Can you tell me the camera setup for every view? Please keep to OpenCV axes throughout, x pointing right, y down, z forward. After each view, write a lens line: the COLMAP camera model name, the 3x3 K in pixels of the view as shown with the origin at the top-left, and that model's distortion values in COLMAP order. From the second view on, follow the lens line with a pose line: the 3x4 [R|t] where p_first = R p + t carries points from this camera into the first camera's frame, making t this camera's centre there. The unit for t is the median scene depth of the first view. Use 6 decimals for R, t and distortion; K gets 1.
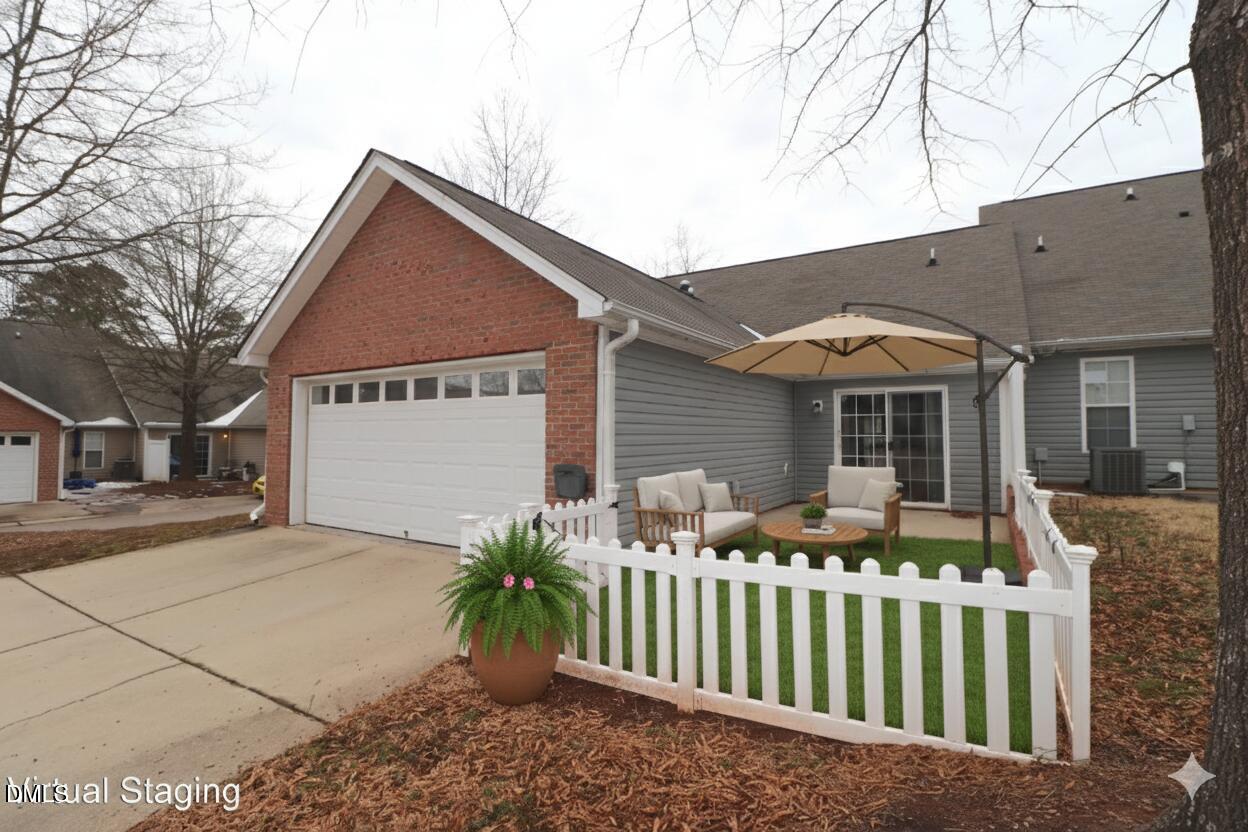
lens RADIAL K [[582.1, 0, 629.9], [0, 582.1, 416.1], [0, 0, 1]] dist [-0.011800, -0.001526]
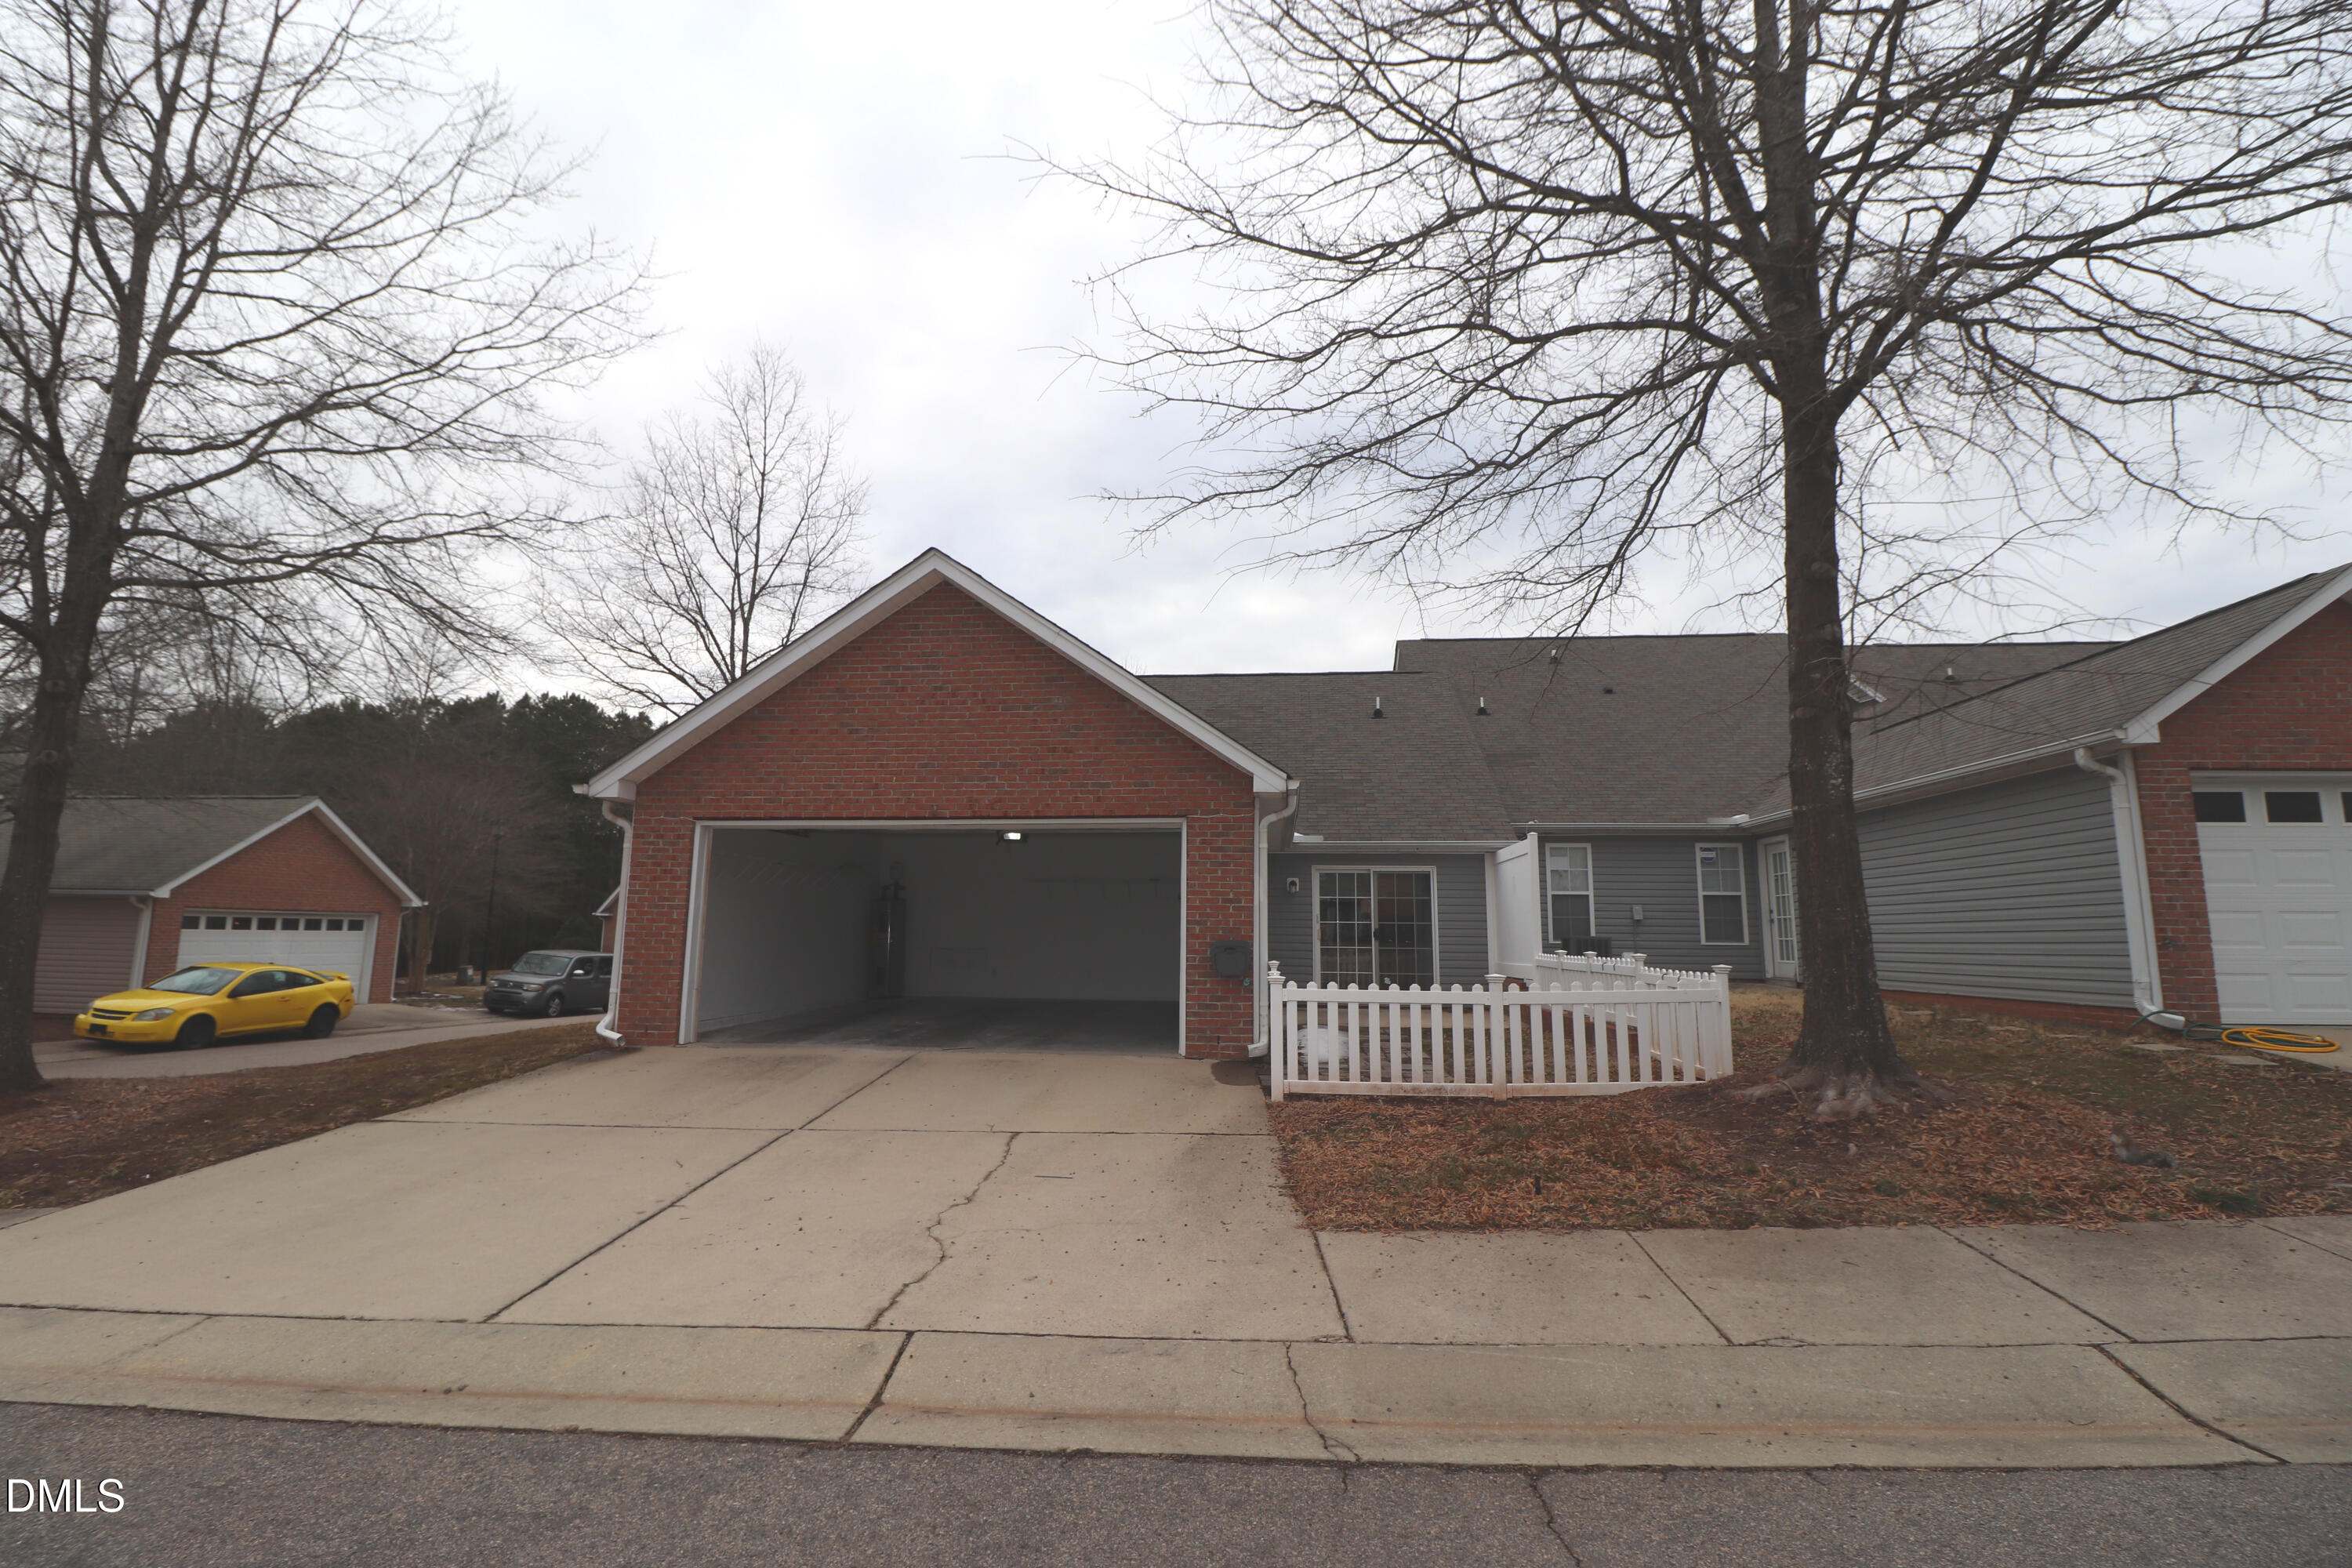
lens RADIAL K [[1085.5, 0, 1172.1], [0, 1085.5, 777.1], [0, 0, 1]] dist [-0.002075, -0.009954]
pose [[0.896406, 0.075397, 0.436773, -0.582122], [-0.028624, 0.993216, -0.112706, 0.011897], [-0.442308, 0.088528, 0.892483, -0.345516]]
